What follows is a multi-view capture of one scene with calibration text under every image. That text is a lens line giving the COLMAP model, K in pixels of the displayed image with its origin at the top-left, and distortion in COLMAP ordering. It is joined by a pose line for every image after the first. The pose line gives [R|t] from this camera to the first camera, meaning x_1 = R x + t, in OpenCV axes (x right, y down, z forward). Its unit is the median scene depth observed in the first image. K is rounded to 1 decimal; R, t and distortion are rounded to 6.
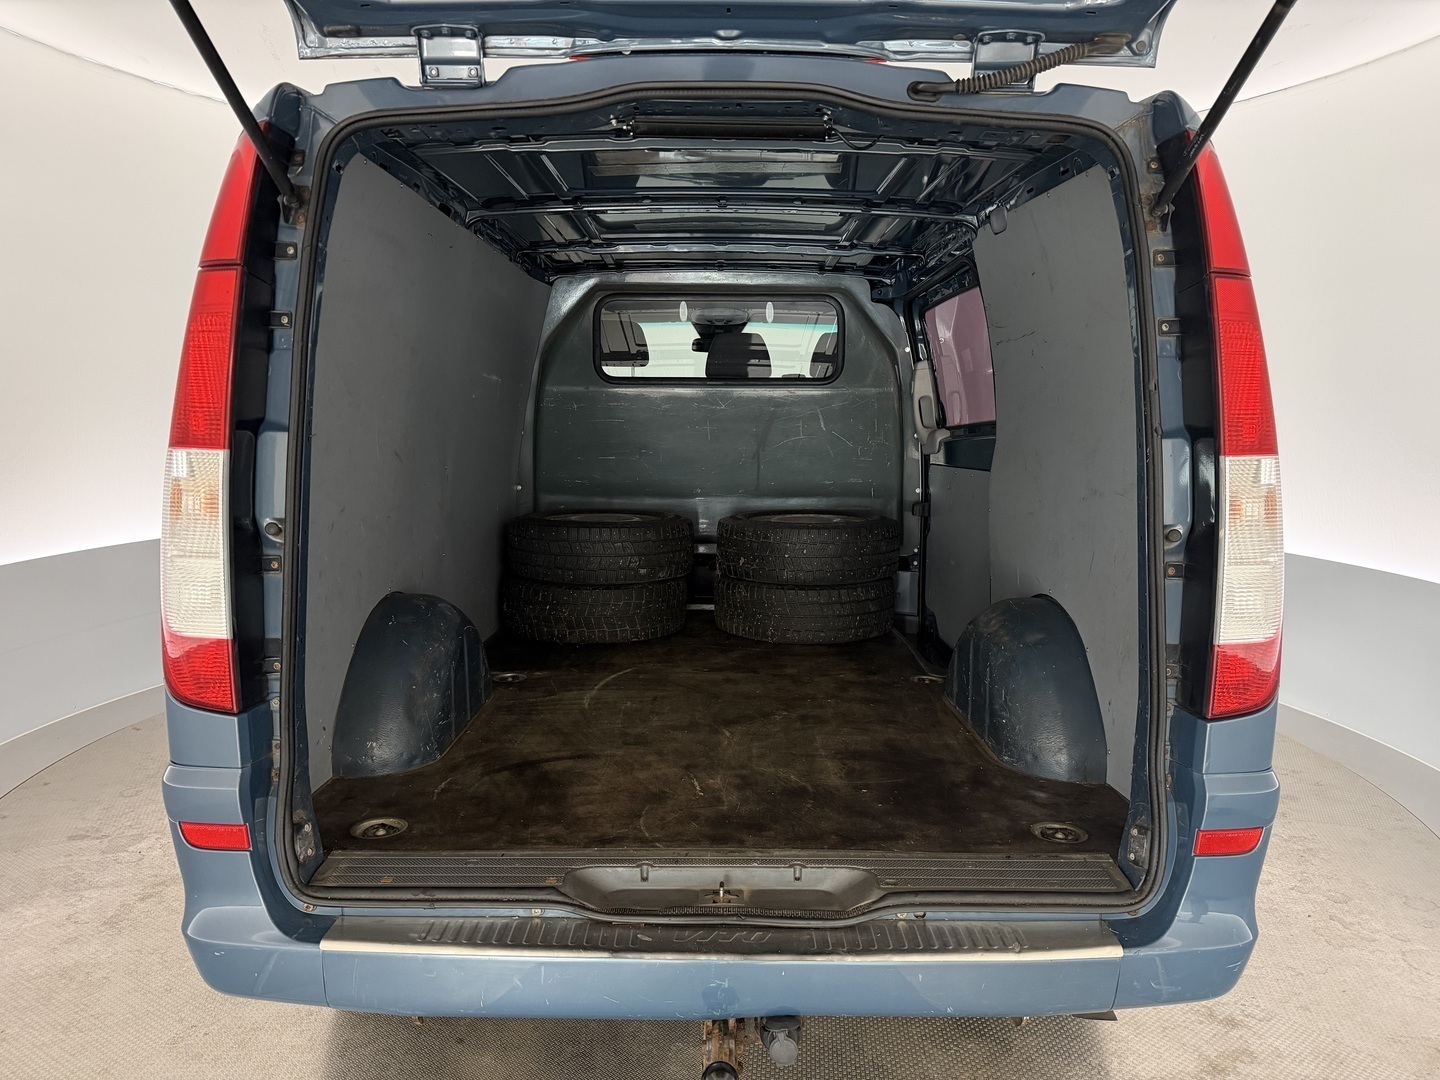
lens RADIAL K [[1005.8, 0, 720.0], [0, 1005.8, 540.0], [0, 0, 1]] dist [-0.000156, -0.000521]
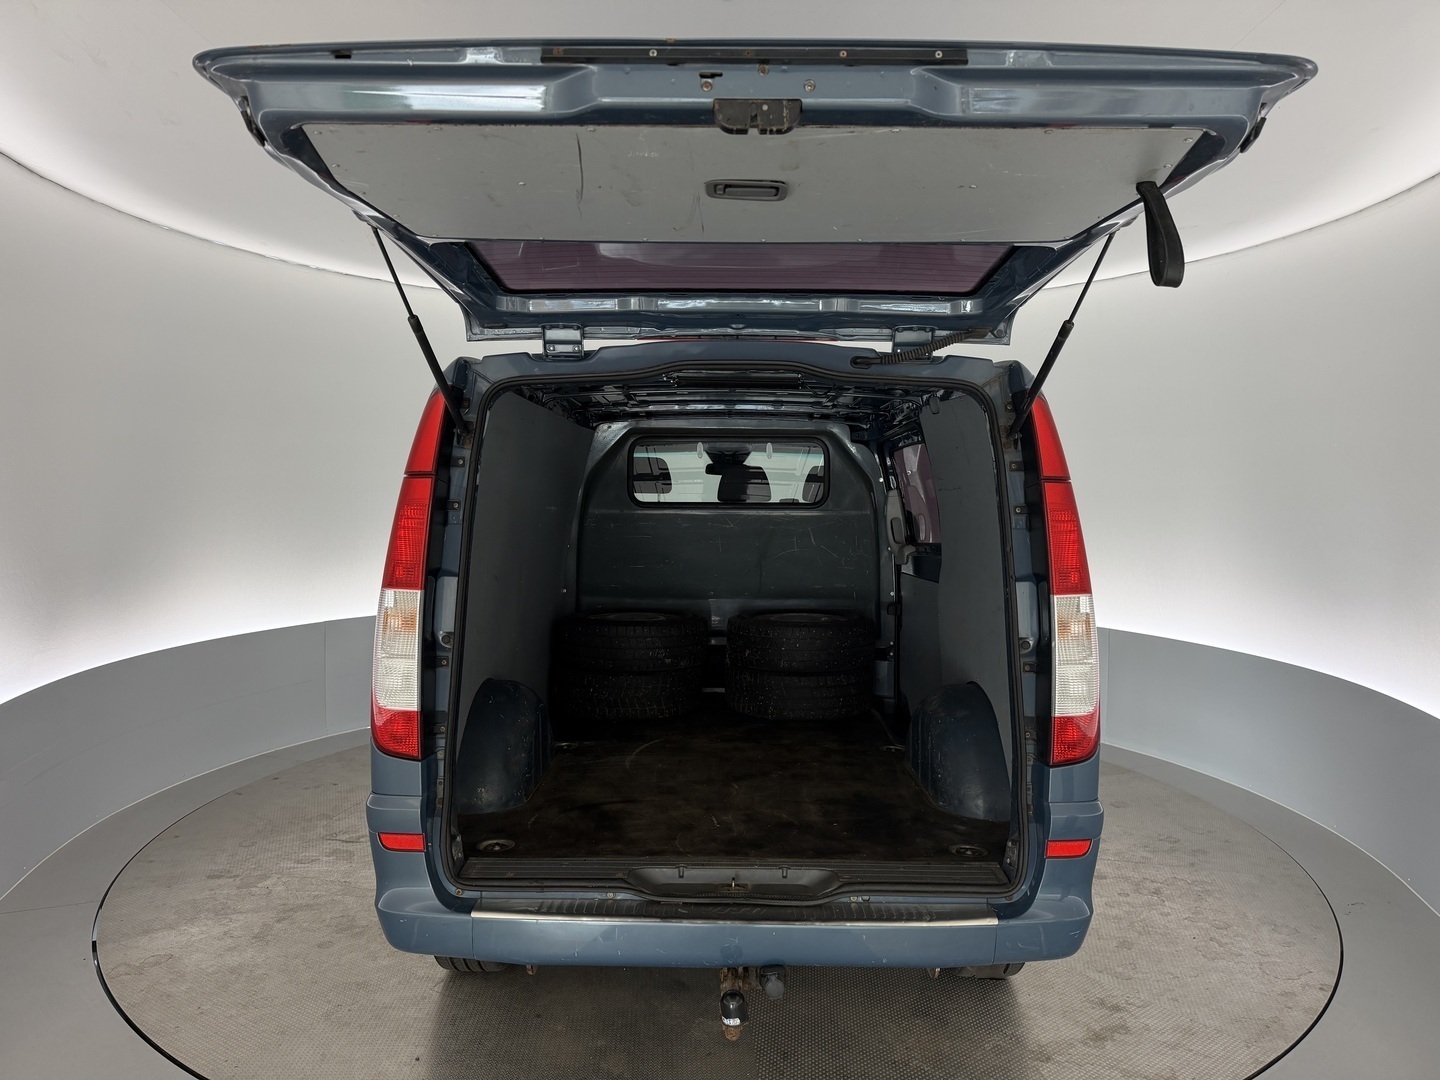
lens RADIAL K [[945.0, 0, 720.0], [0, 945.0, 540.0], [0, 0, 1]] dist [0.059477, -0.088767]
pose [[0.999971, 0.001166, -0.007592, -0.007824], [-0.001848, 0.995903, -0.090412, -0.029794], [0.007455, 0.090423, 0.995876, -0.441102]]
